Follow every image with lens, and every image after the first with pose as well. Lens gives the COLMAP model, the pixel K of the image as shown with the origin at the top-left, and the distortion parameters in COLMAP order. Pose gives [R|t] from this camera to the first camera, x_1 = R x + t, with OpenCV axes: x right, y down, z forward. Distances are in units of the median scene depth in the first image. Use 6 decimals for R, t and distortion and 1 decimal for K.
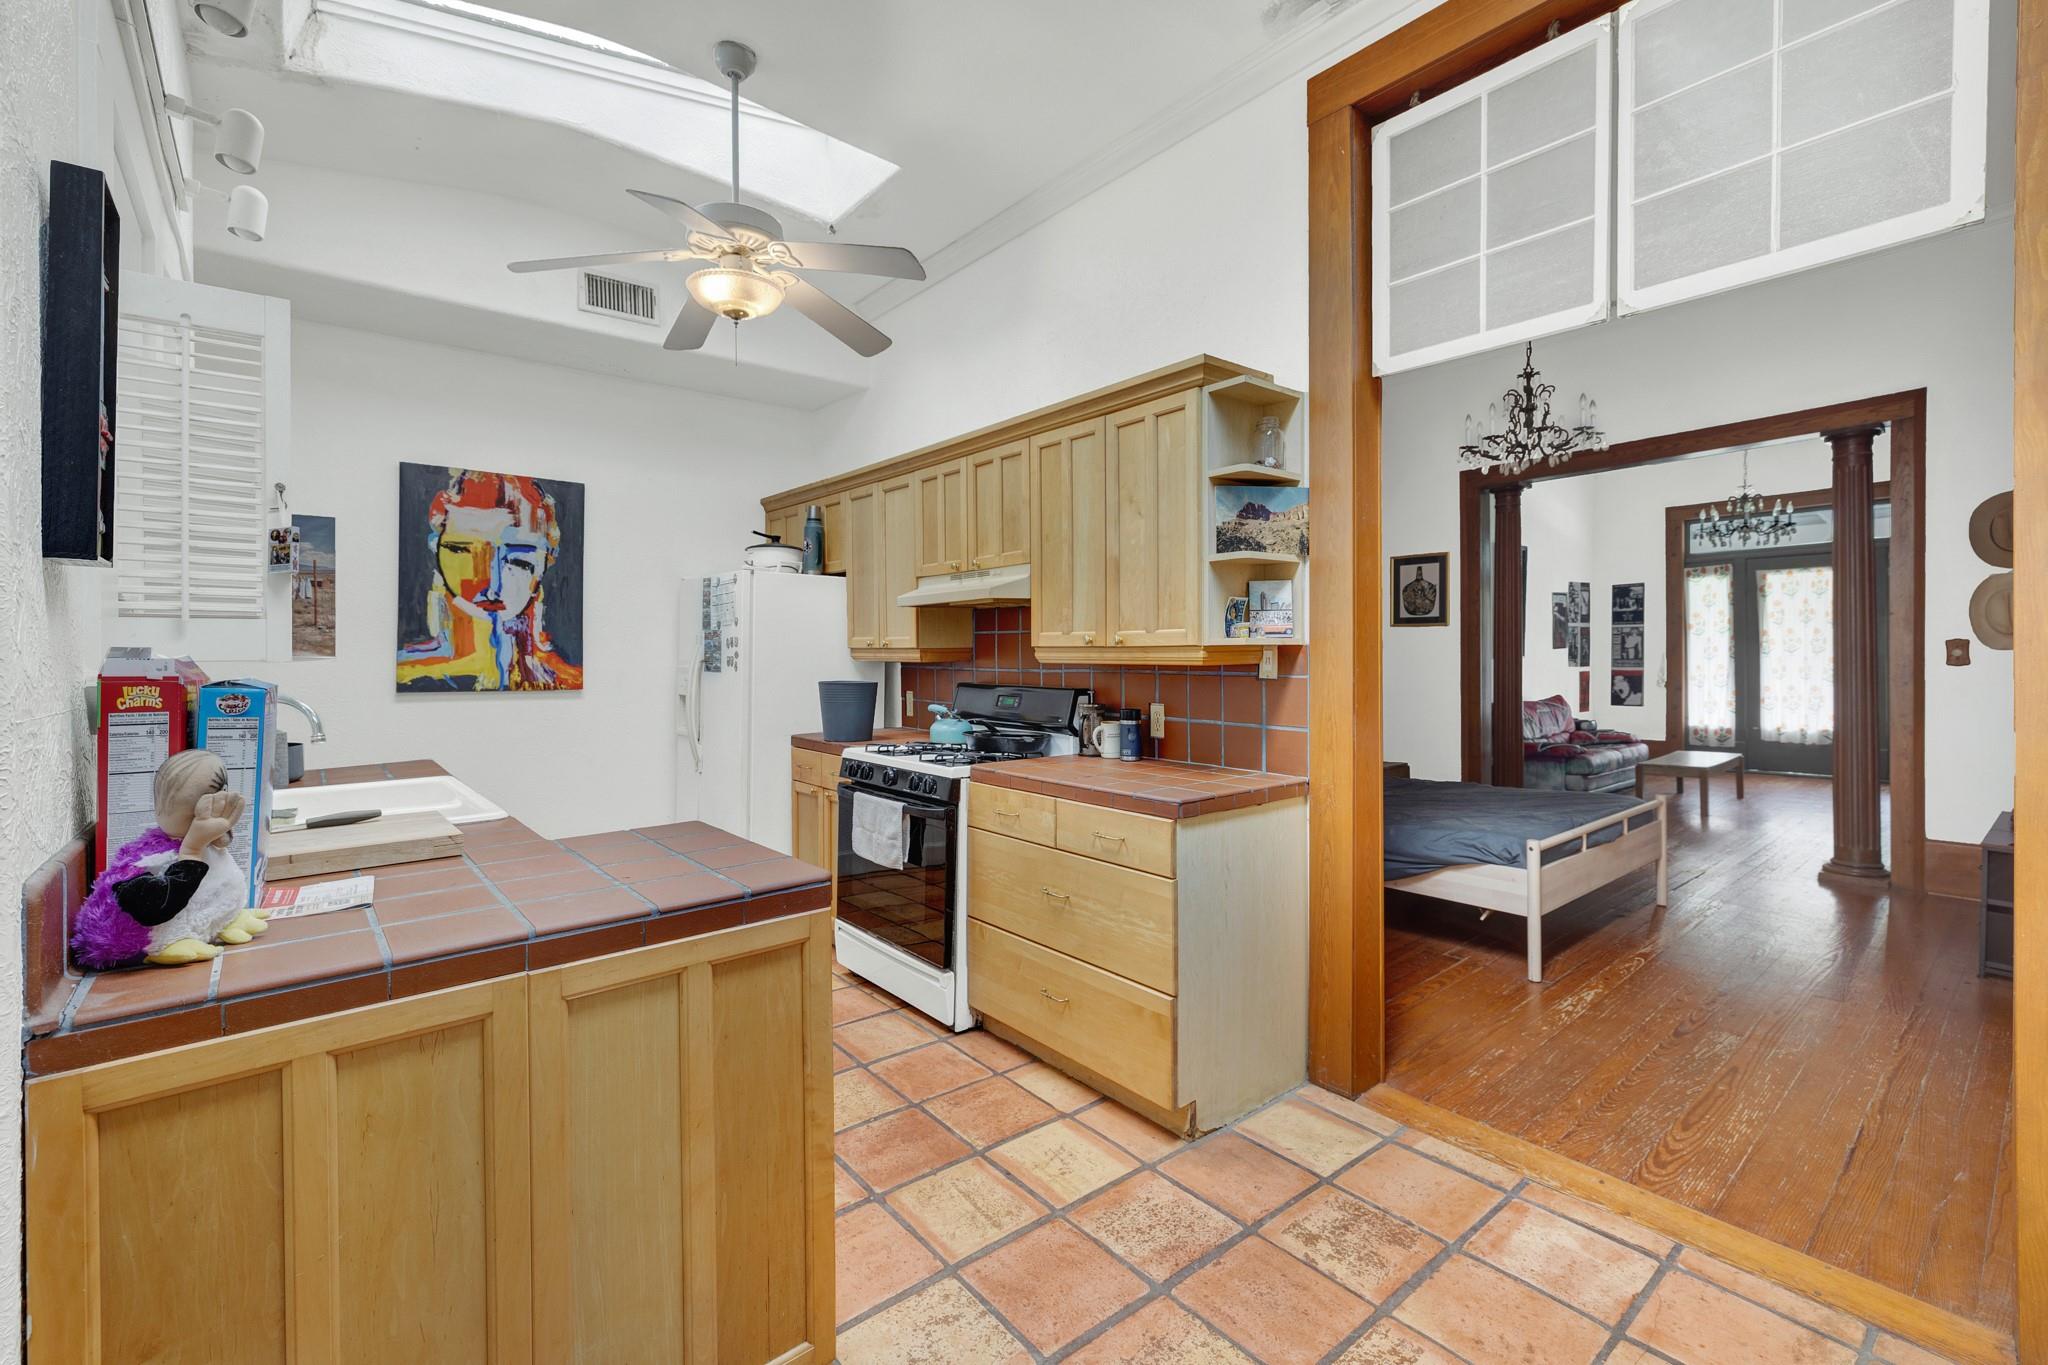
lens RADIAL K [[882.1, 0, 1014.4], [0, 882.1, 671.5], [0, 0, 1]] dist [-0.000074, 0.000191]
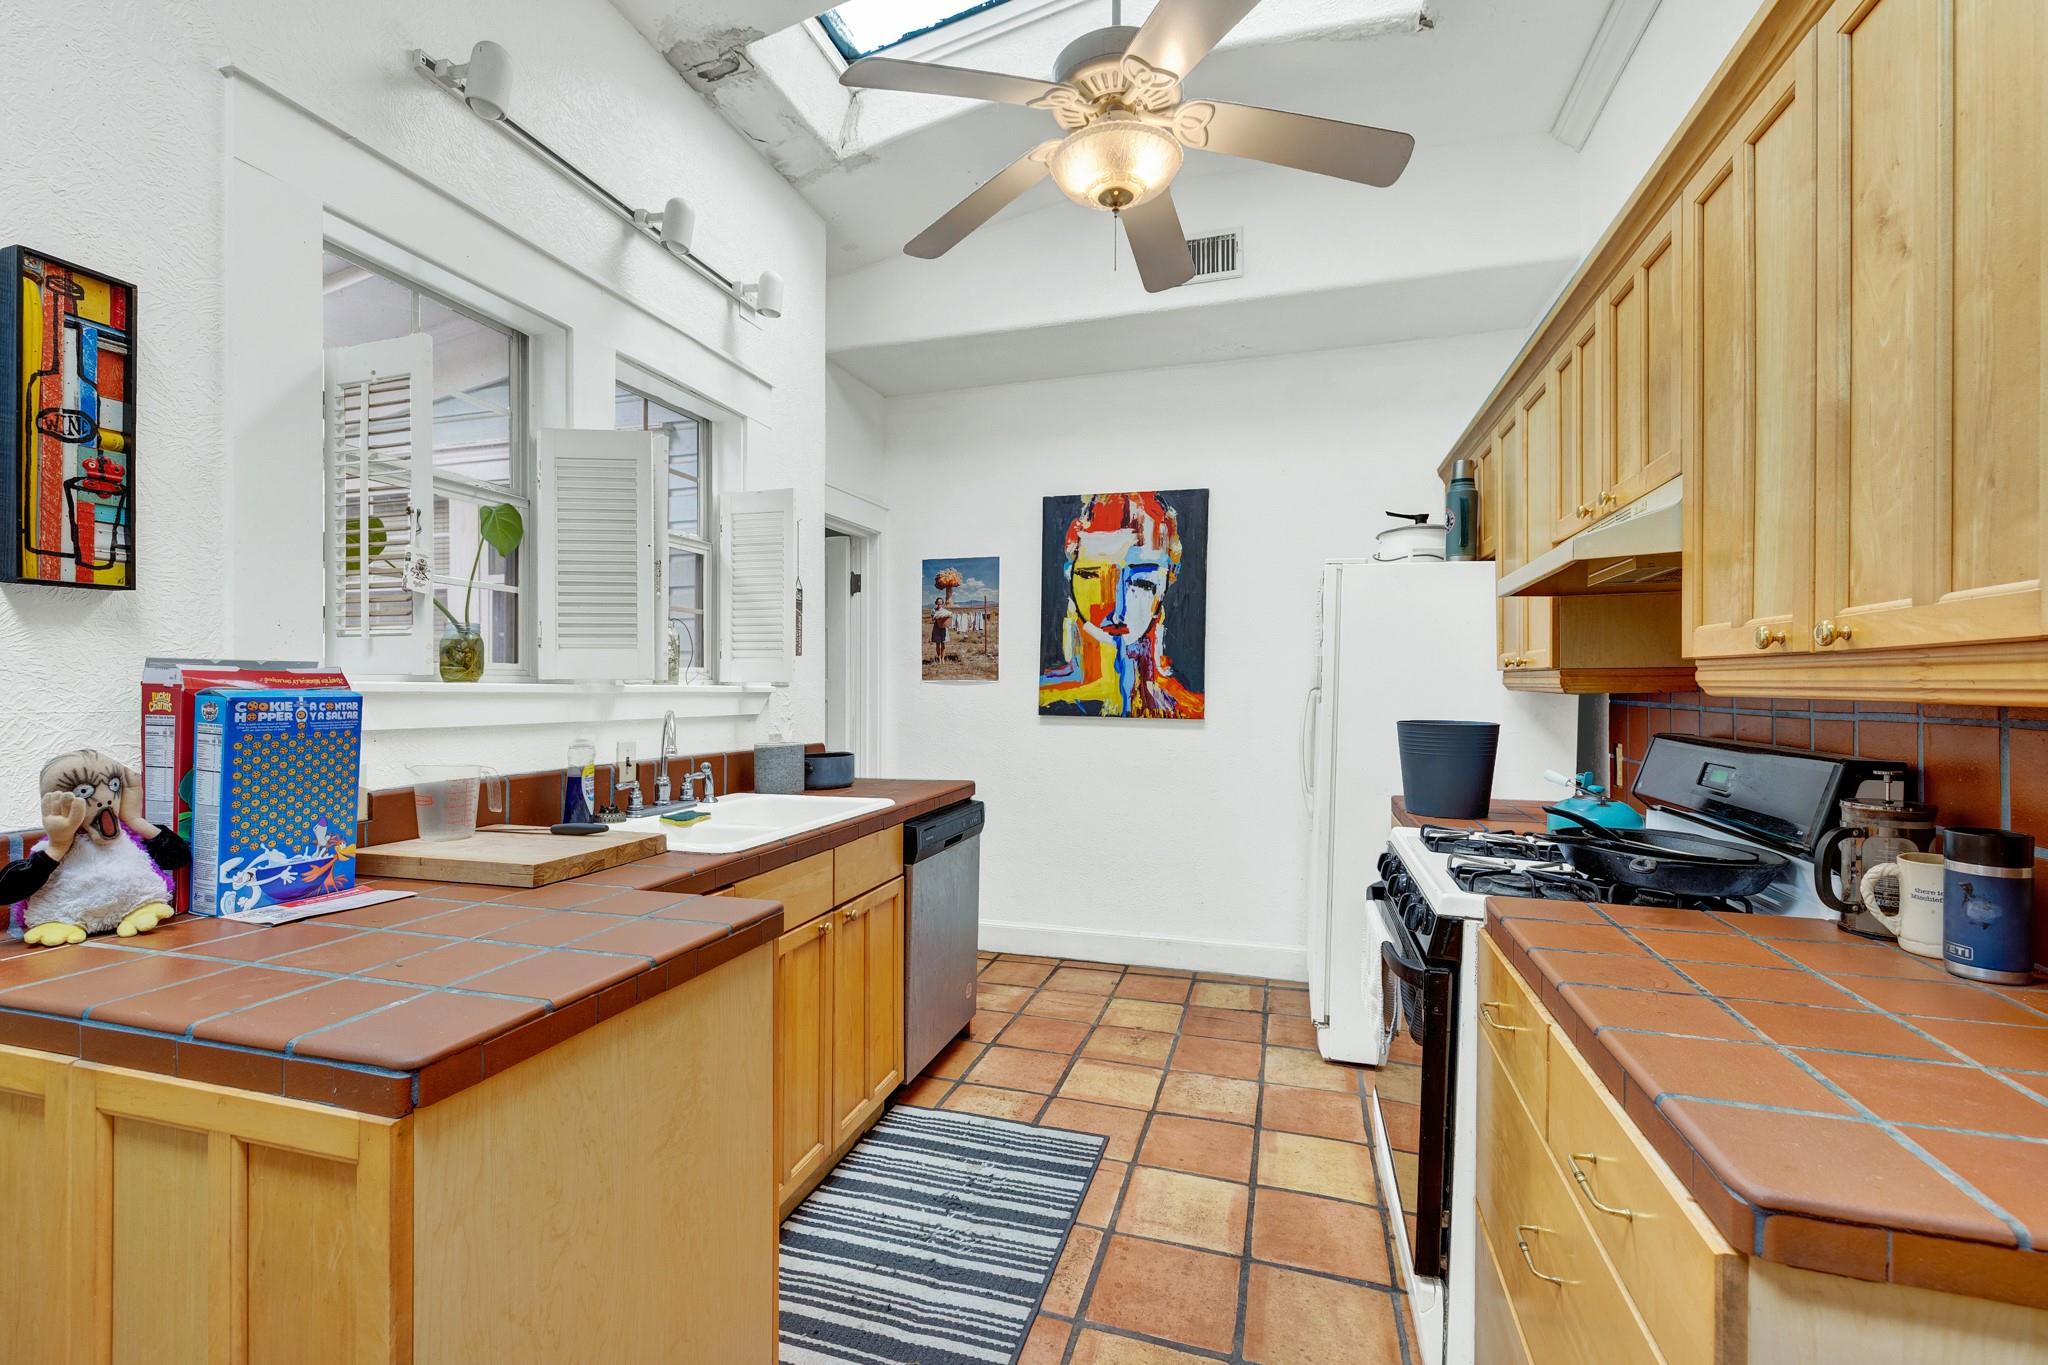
lens RADIAL K [[882.1, 0, 1021.4], [0, 882.1, 696.7], [0, 0, 1]] dist [-0.000074, 0.000191]
pose [[0.543284, 0.017238, -0.839372, 0.171988], [-0.023880, 0.999702, 0.005074, -0.002988], [0.839209, 0.017288, 0.543534, 0.384984]]
